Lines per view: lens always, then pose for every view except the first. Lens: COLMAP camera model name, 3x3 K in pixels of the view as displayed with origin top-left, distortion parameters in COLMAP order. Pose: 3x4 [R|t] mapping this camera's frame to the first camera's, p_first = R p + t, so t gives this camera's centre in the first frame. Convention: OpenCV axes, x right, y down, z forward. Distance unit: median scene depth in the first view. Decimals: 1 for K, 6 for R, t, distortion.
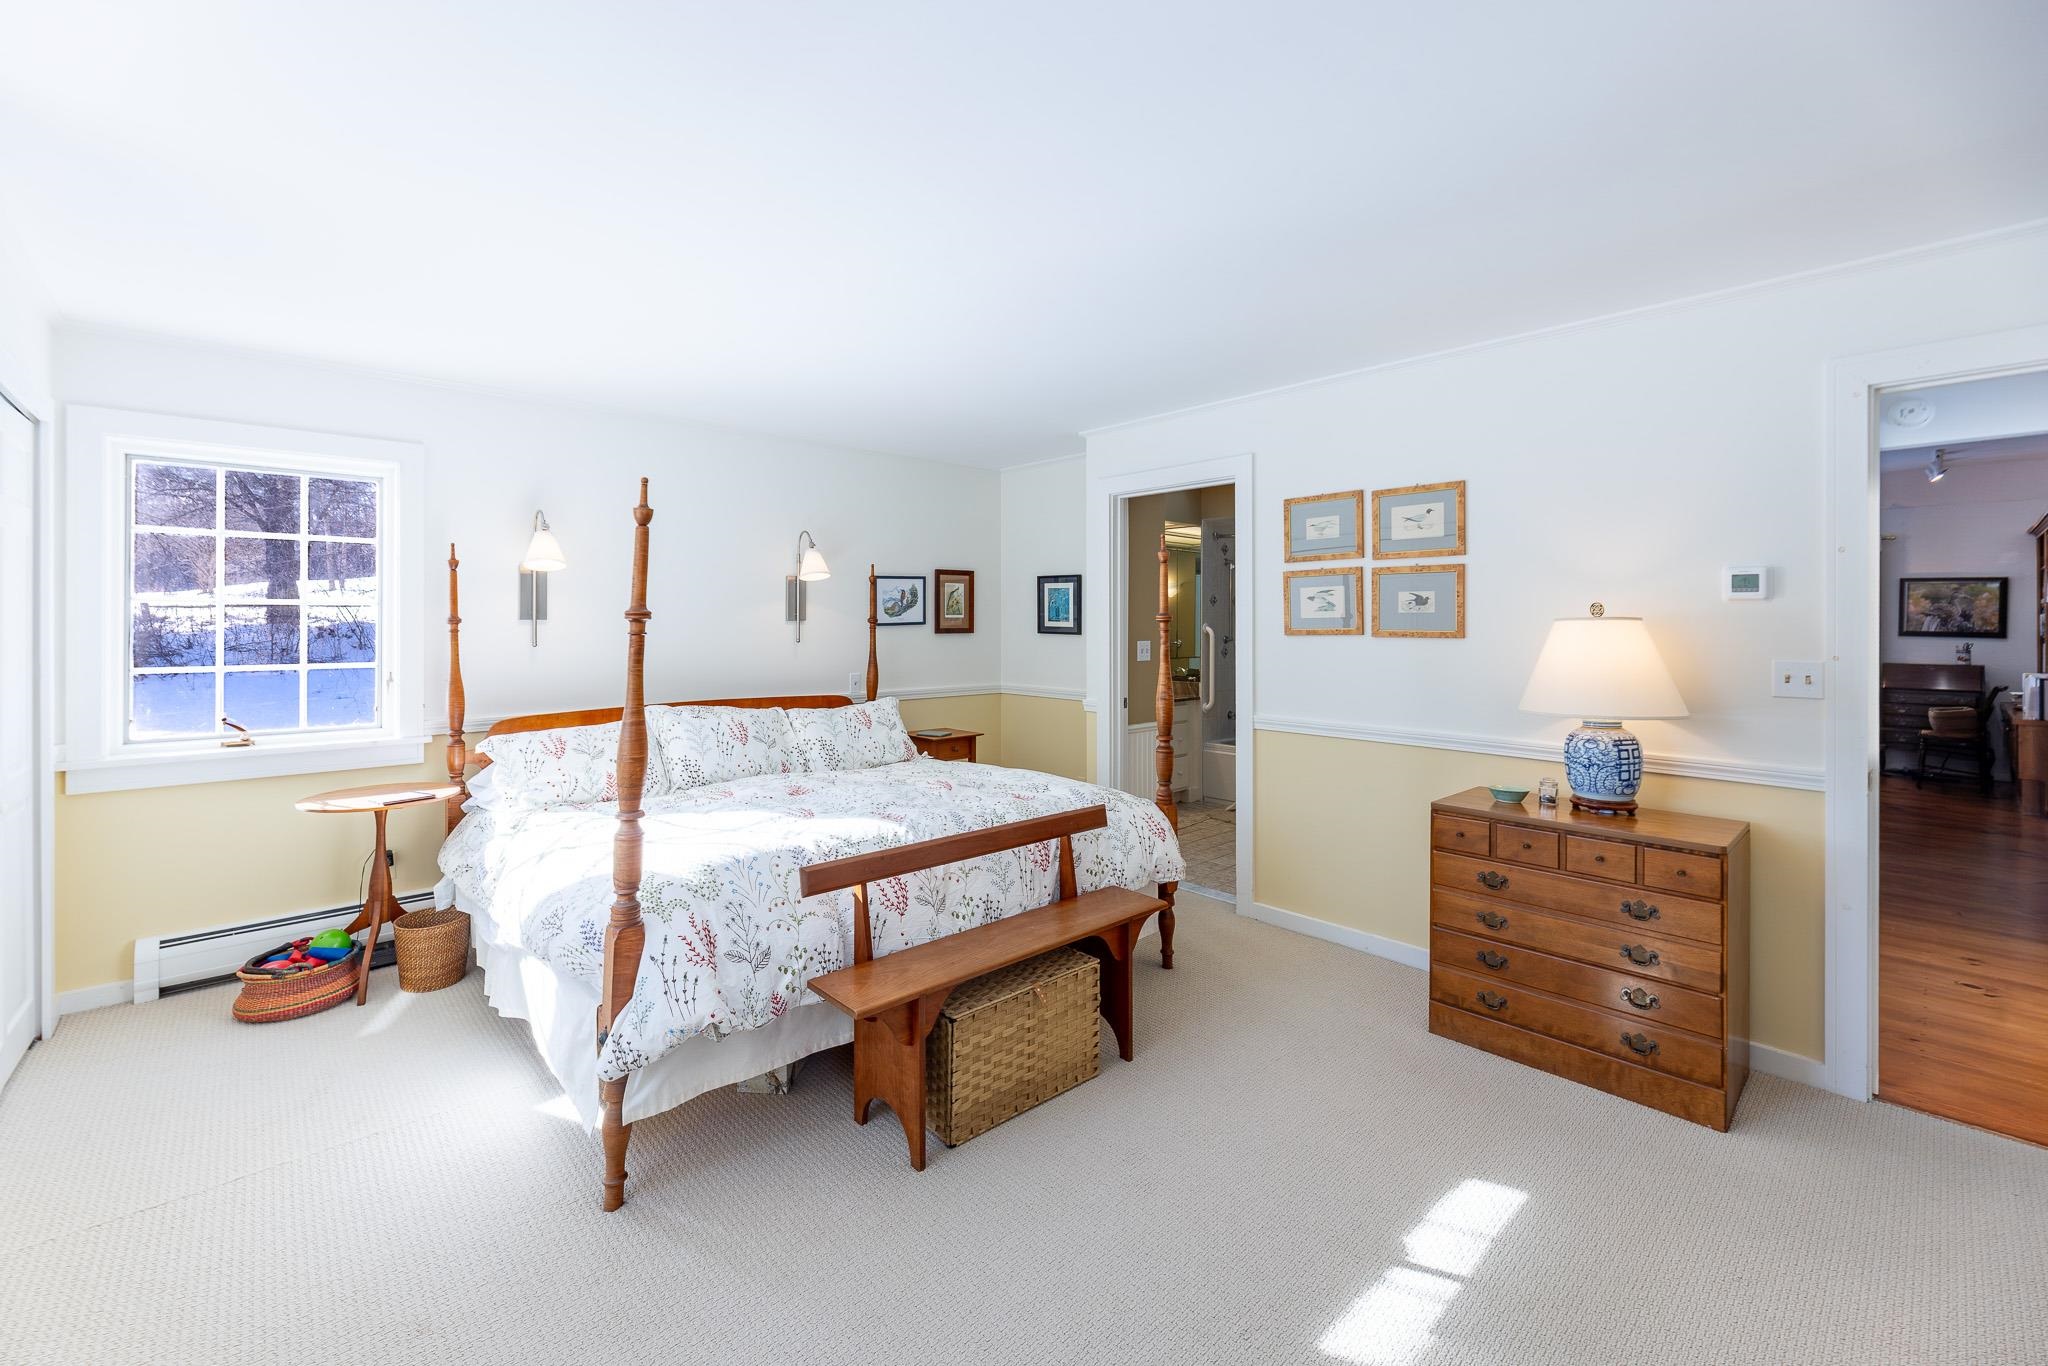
lens RADIAL K [[831.8, 0, 1020.4], [0, 831.8, 628.1], [0, 0, 1]] dist [-0.000163, 0.000015]
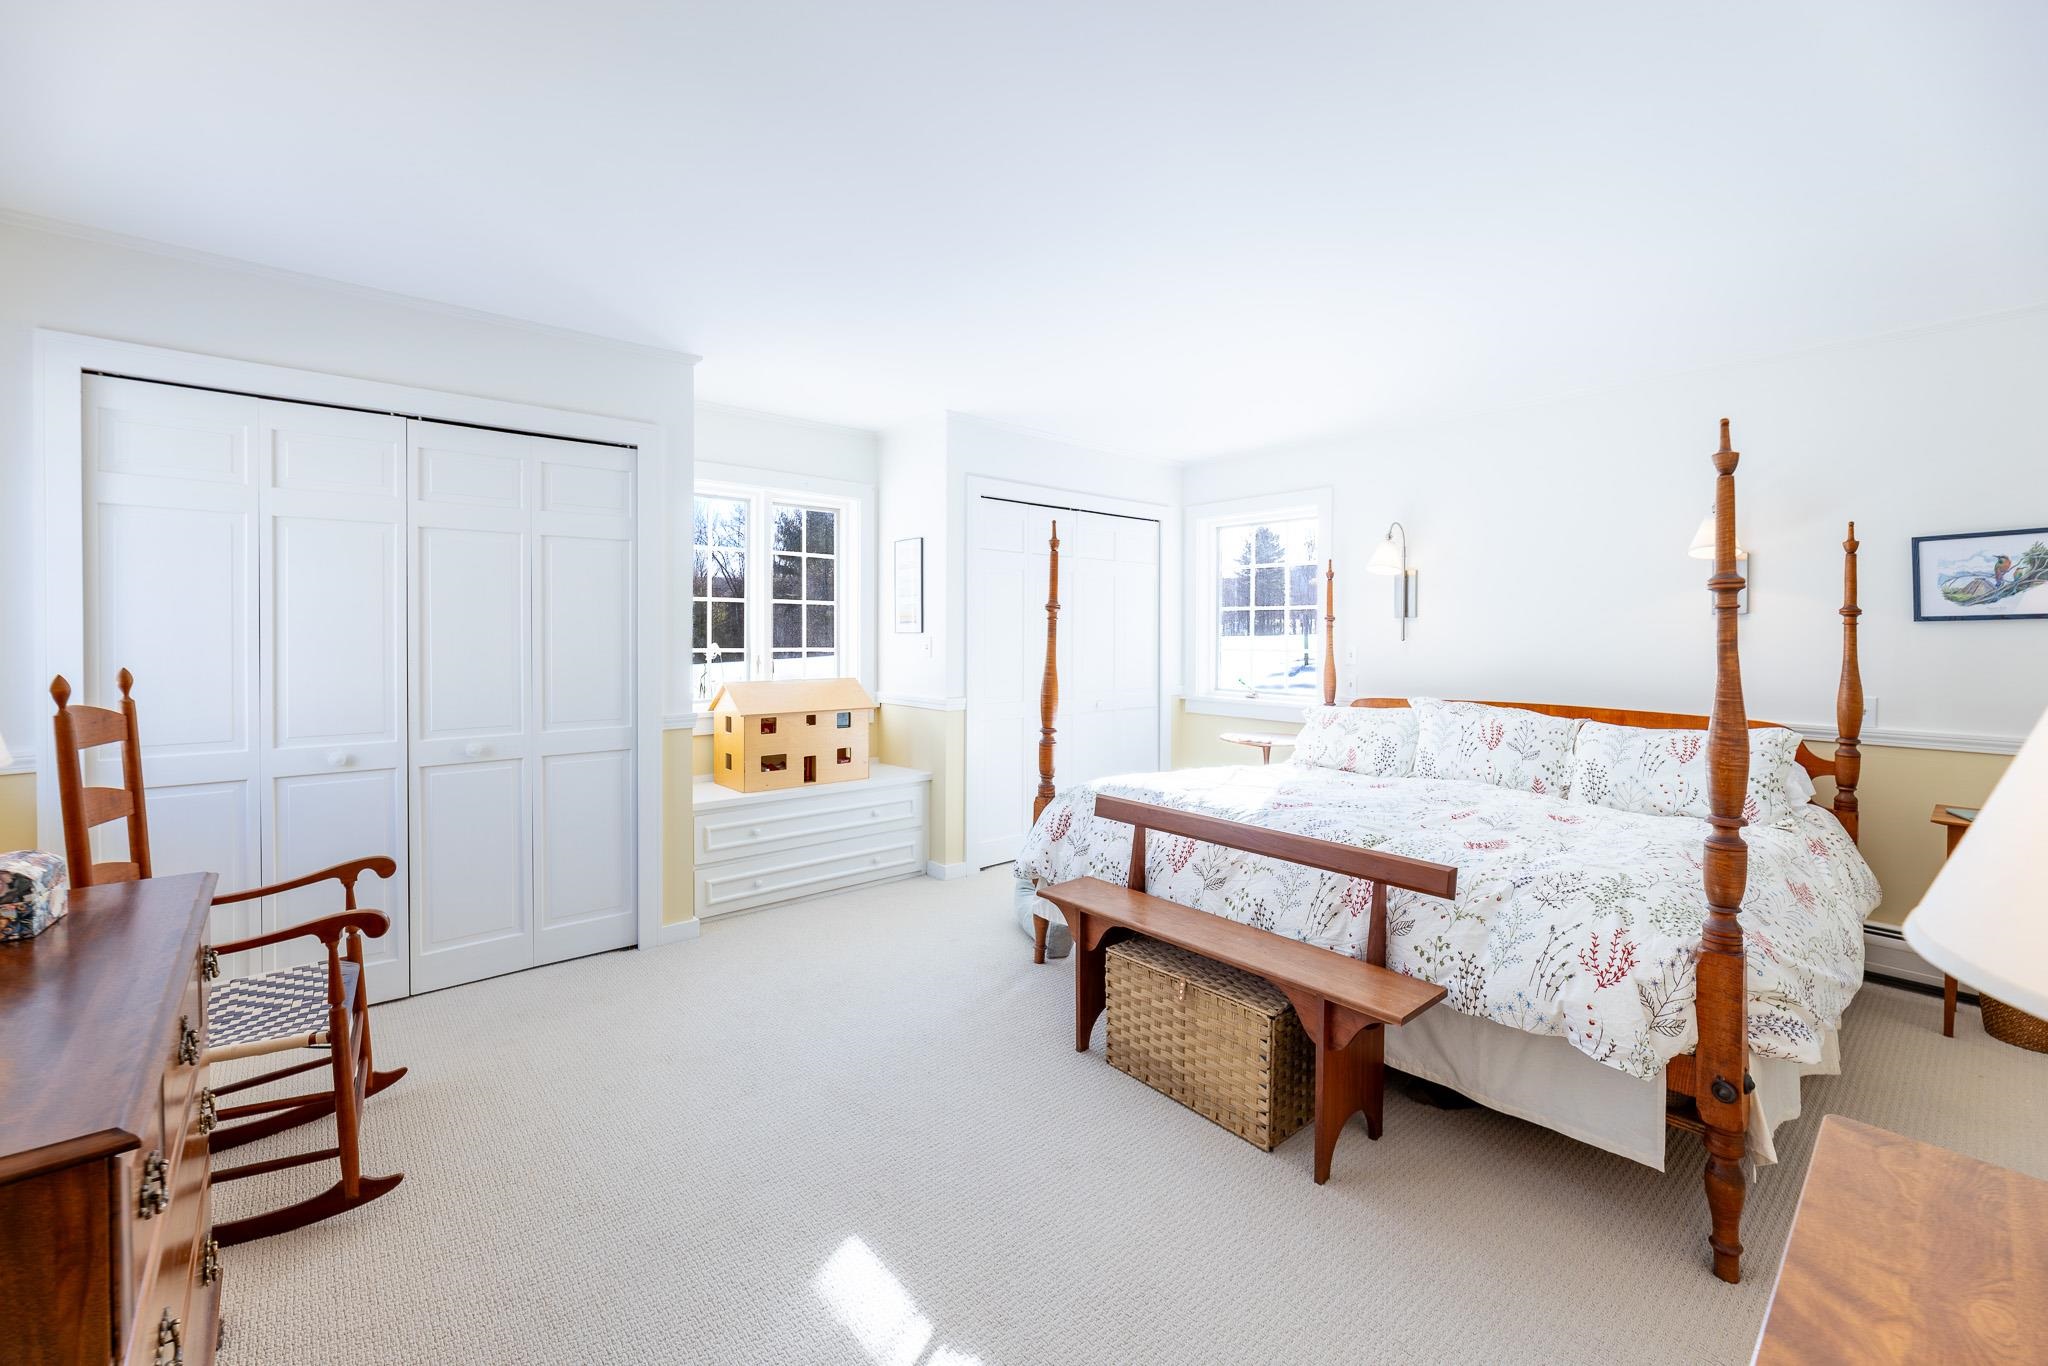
lens RADIAL K [[831.8, 0, 1020.4], [0, 831.8, 628.1], [0, 0, 1]] dist [-0.000163, 0.000015]
pose [[-0.011584, -0.005787, -0.999916, 0.885098], [-0.010752, 0.999926, -0.005662, 0.026196], [0.999875, 0.010685, -0.011645, 0.731846]]
